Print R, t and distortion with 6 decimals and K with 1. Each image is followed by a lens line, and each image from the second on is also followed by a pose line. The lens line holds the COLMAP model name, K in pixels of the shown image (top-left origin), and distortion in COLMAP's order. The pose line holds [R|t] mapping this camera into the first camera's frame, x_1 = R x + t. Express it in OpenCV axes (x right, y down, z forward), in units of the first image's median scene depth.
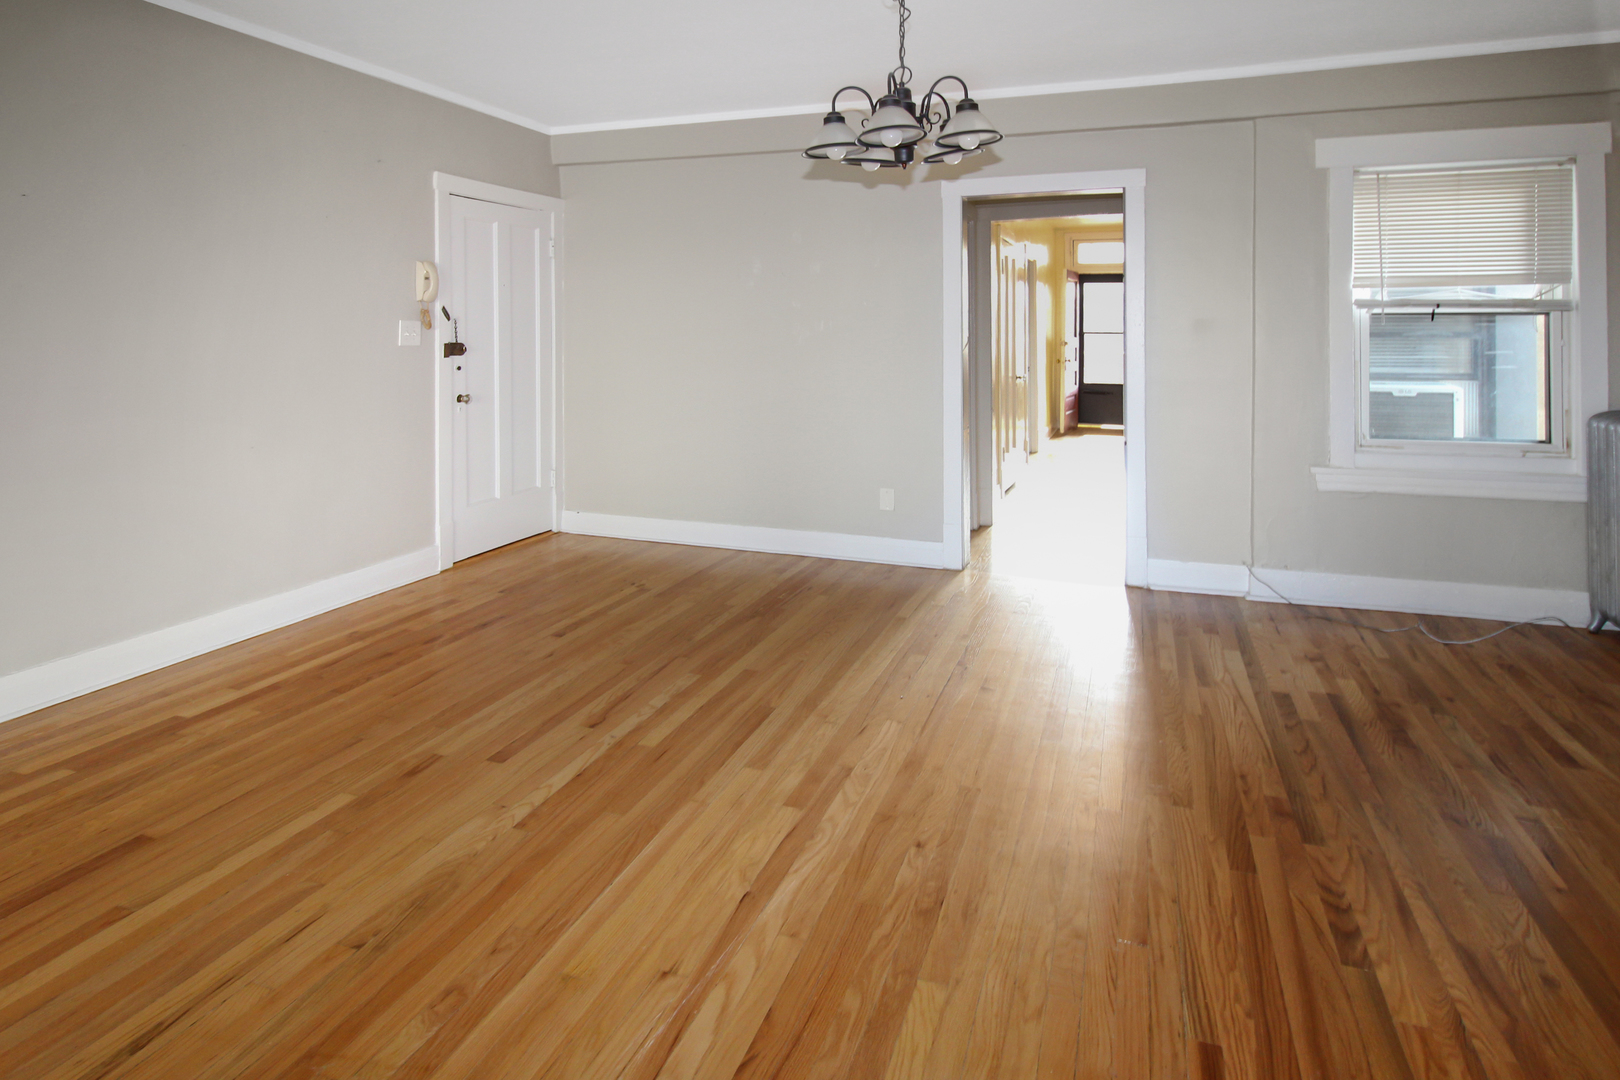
lens RADIAL K [[802.6, 0, 800.7], [0, 802.6, 460.4], [0, 0, 1]] dist [-0.000745, -0.000807]
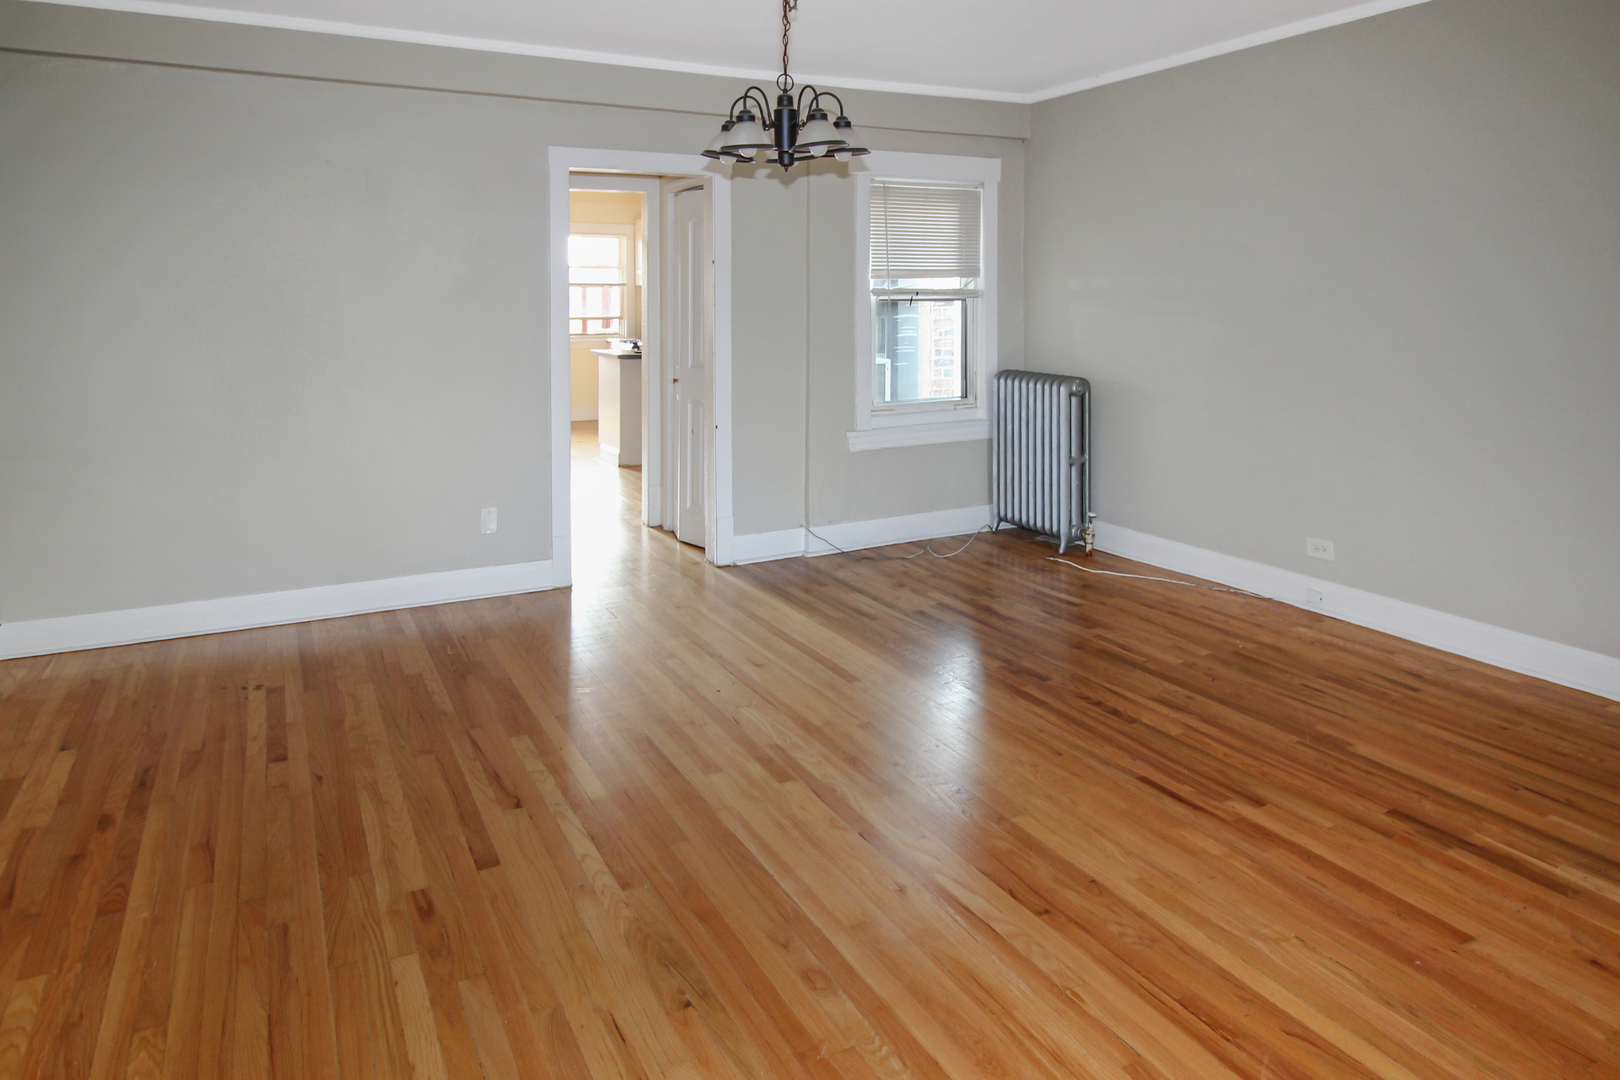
lens RADIAL K [[991.4, 0, 816.6], [0, 991.4, 539.4], [0, 0, 1]] dist [0.002824, -0.002466]
pose [[0.683180, -0.171732, 0.709769, -0.828519], [0.120202, 0.985143, 0.122661, -0.038816], [-0.720289, 0.001516, 0.693673, 0.059309]]
